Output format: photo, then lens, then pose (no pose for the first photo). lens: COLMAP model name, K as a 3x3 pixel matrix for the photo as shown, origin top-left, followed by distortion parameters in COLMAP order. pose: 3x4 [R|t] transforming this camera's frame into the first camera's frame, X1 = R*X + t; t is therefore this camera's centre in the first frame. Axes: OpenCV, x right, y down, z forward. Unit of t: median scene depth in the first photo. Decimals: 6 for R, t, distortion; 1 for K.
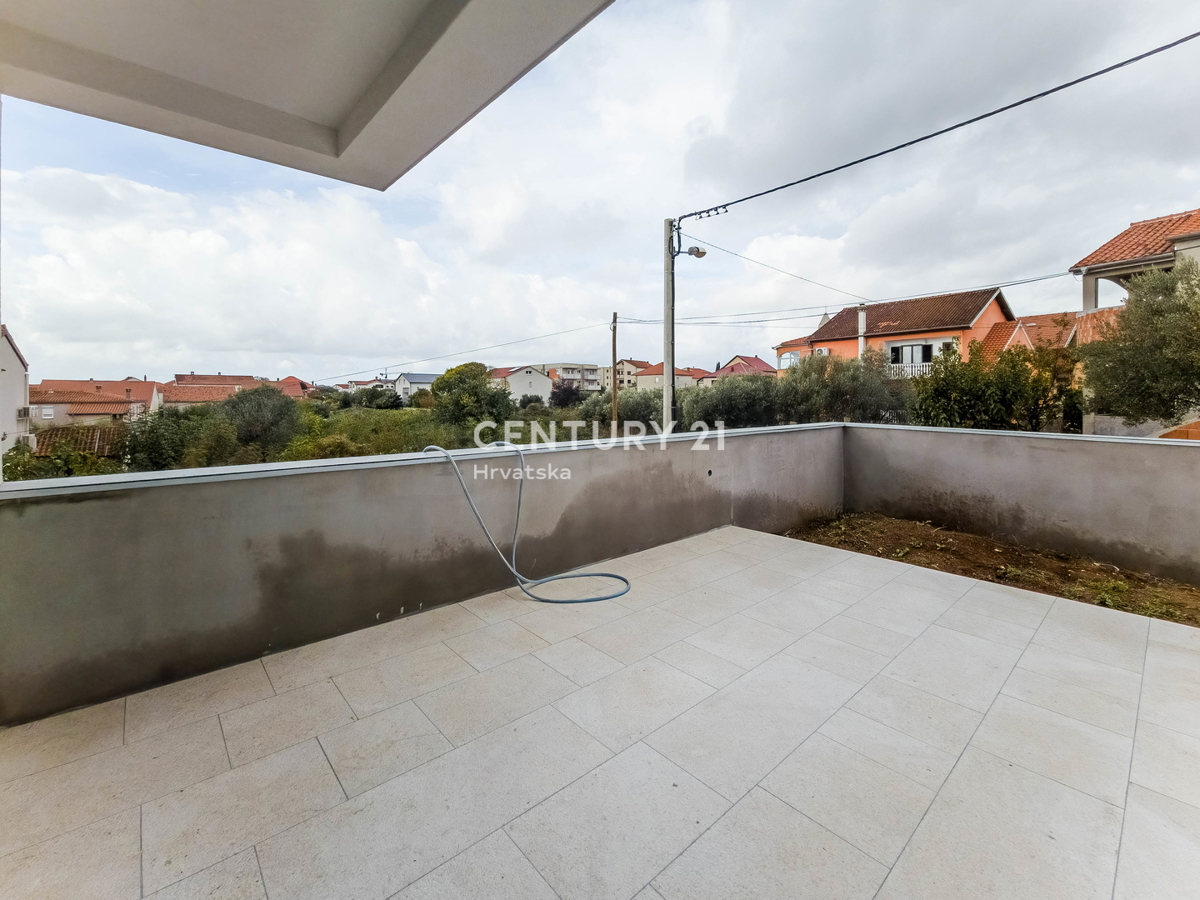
lens RADIAL K [[508.9, 0, 601.8], [0, 508.9, 436.9], [0, 0, 1]] dist [-0.008575, 0.000337]
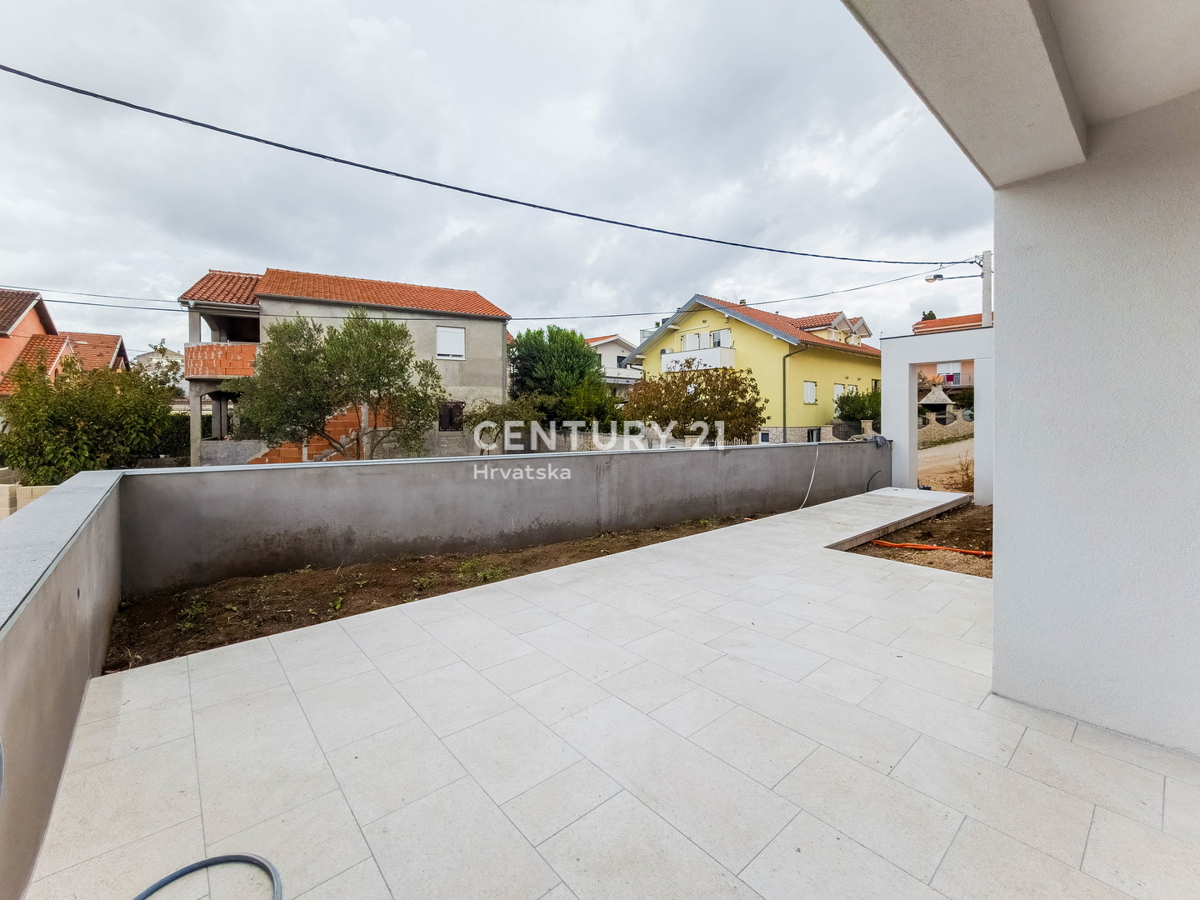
lens RADIAL K [[508.9, 0, 601.8], [0, 508.9, 436.9], [0, 0, 1]] dist [-0.008575, 0.000337]
pose [[0.015628, -0.036774, 0.999201, -0.238519], [0.083071, 0.995916, 0.035354, -0.050905], [-0.996421, 0.082452, 0.018619, 0.383459]]
